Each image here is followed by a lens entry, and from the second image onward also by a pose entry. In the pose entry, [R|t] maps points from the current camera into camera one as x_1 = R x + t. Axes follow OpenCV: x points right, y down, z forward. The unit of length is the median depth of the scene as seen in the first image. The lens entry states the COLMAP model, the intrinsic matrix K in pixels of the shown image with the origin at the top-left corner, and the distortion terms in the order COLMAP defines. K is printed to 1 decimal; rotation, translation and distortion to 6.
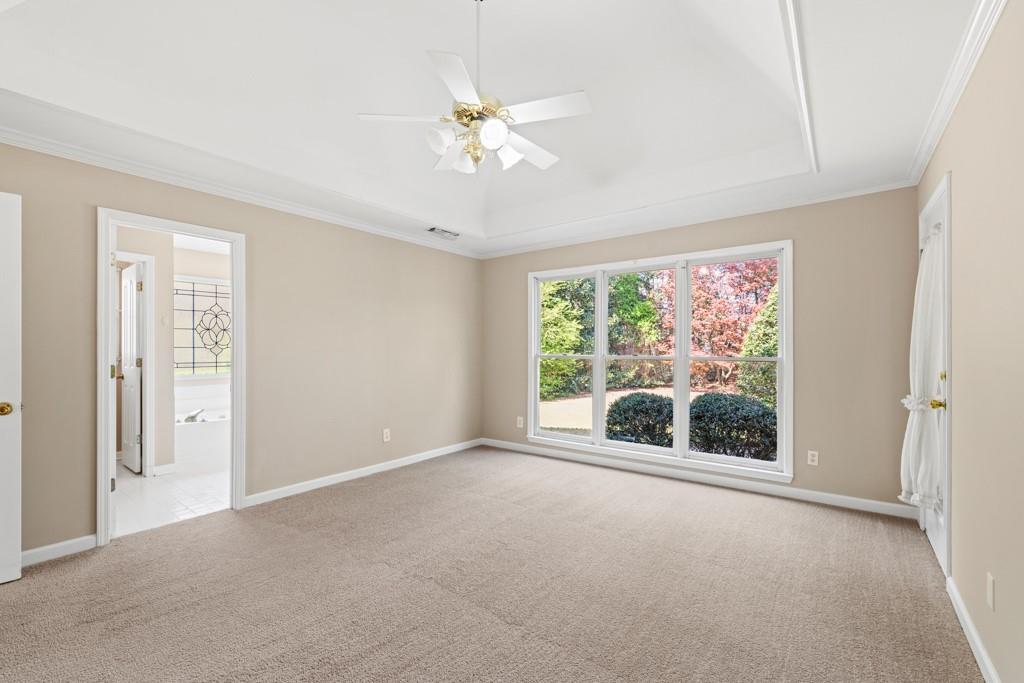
lens RADIAL K [[434.6, 0, 508.2], [0, 434.6, 340.7], [0, 0, 1]] dist [0.002608, 0.000523]
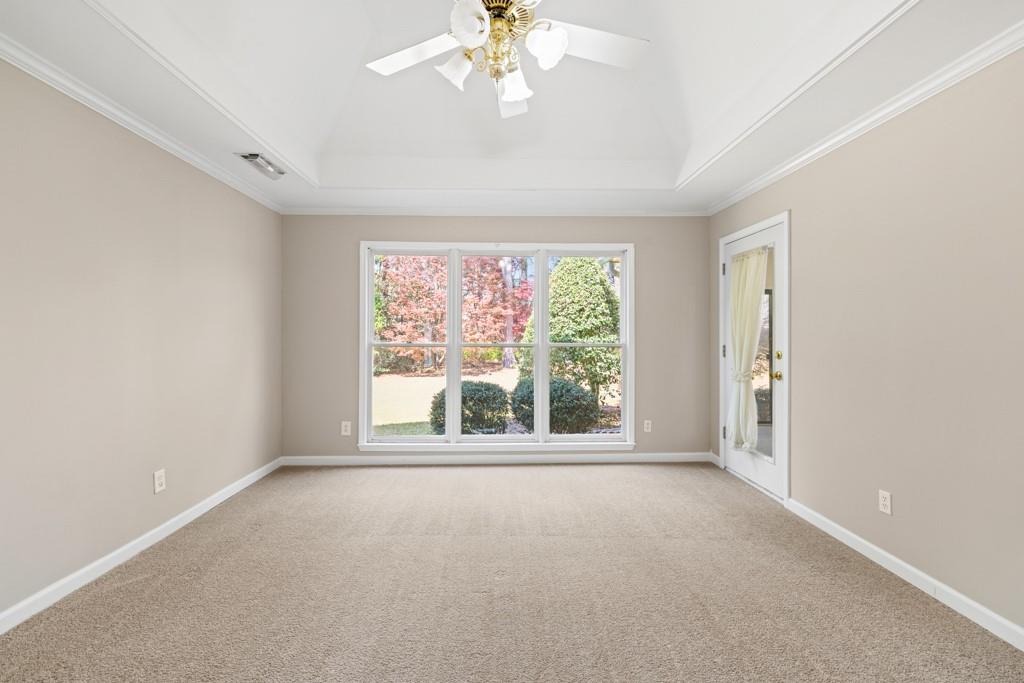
lens RADIAL K [[433.4, 0, 510.4], [0, 433.4, 328.5], [0, 0, 1]] dist [0.001478, 0.000776]
pose [[0.779409, 0.010827, 0.626421, -0.296928], [-0.011959, 0.999926, -0.002403, 0.004736], [-0.626401, -0.005619, 0.779481, 0.250329]]
